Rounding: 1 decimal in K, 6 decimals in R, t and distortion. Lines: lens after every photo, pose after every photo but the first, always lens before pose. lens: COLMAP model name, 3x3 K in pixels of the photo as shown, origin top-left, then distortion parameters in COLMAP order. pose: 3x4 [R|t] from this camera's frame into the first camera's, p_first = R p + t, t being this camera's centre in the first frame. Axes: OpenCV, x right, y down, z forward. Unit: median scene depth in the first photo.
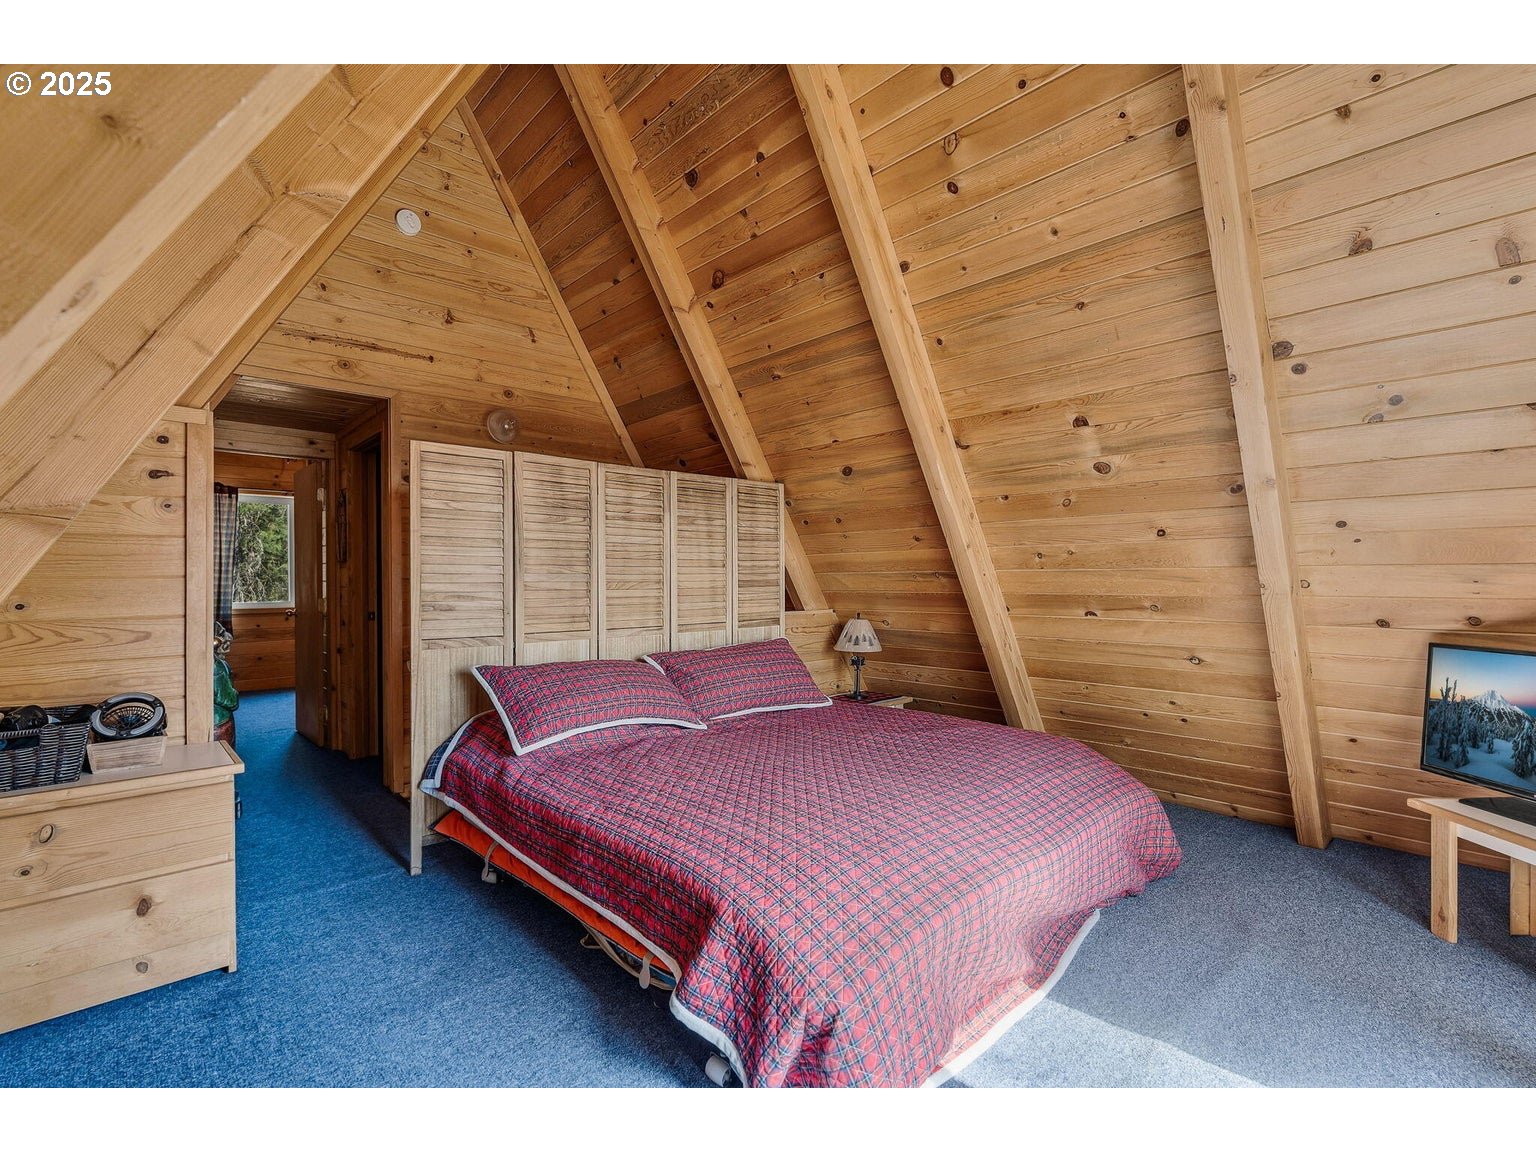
lens RADIAL K [[710.2, 0, 761.3], [0, 710.2, 559.2], [0, 0, 1]] dist [-0.002153, 0.000339]
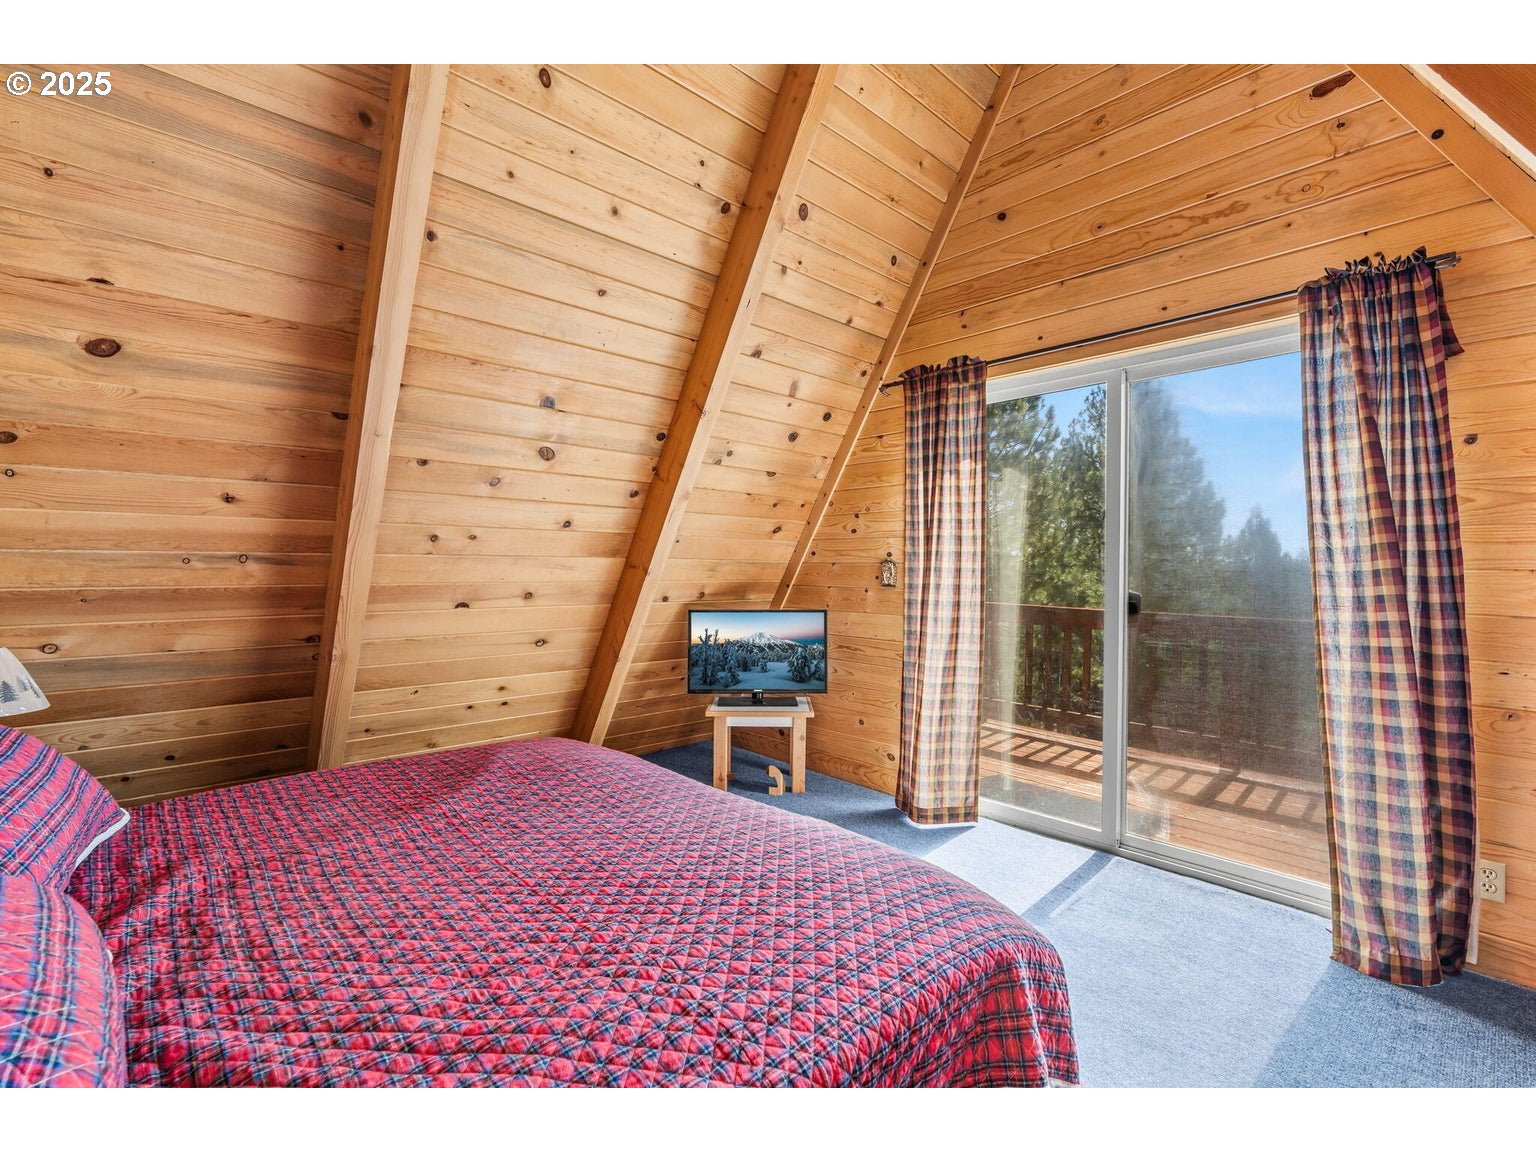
lens RADIAL K [[710.2, 0, 761.3], [0, 710.2, 559.2], [0, 0, 1]] dist [-0.002153, 0.000339]
pose [[-0.005126, 0.012513, 0.999909, -0.423259], [-0.035175, 0.999301, -0.012686, 0.015972], [-0.999368, -0.035237, -0.004682, 0.603989]]
